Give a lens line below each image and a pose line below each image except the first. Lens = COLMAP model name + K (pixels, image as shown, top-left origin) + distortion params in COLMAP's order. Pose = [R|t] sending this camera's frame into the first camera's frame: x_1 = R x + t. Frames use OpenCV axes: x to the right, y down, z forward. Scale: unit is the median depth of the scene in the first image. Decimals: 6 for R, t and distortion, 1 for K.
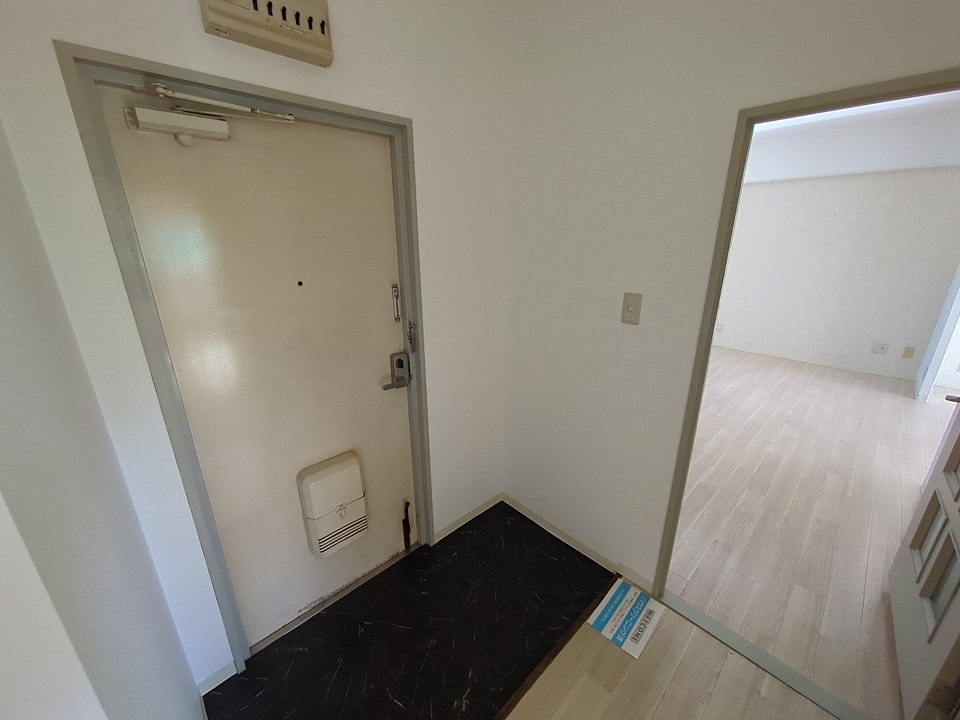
lens RADIAL K [[379.7, 0, 479.4], [0, 379.7, 362.7], [0, 0, 1]] dist [0.000457, -0.000010]
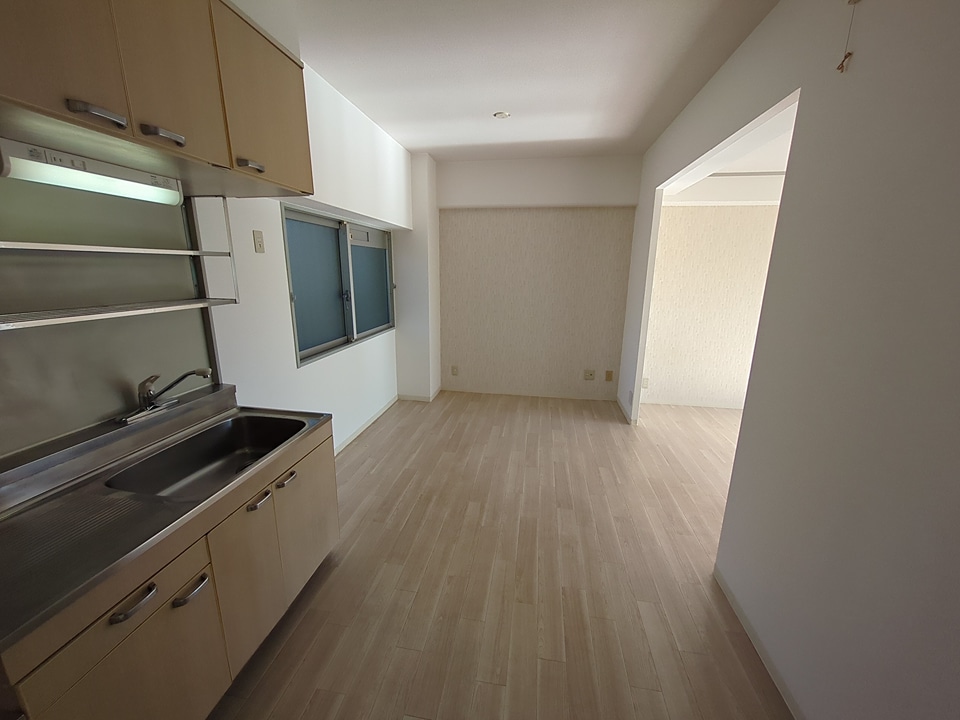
lens RADIAL K [[379.7, 0, 480.7], [0, 379.7, 358.9], [0, 0, 1]] dist [0.000457, -0.000010]
pose [[0.791362, -0.117335, 0.599982, 0.223734], [0.170104, 0.984915, -0.031749, -0.106347], [-0.587206, 0.127184, 0.799383, 0.372225]]
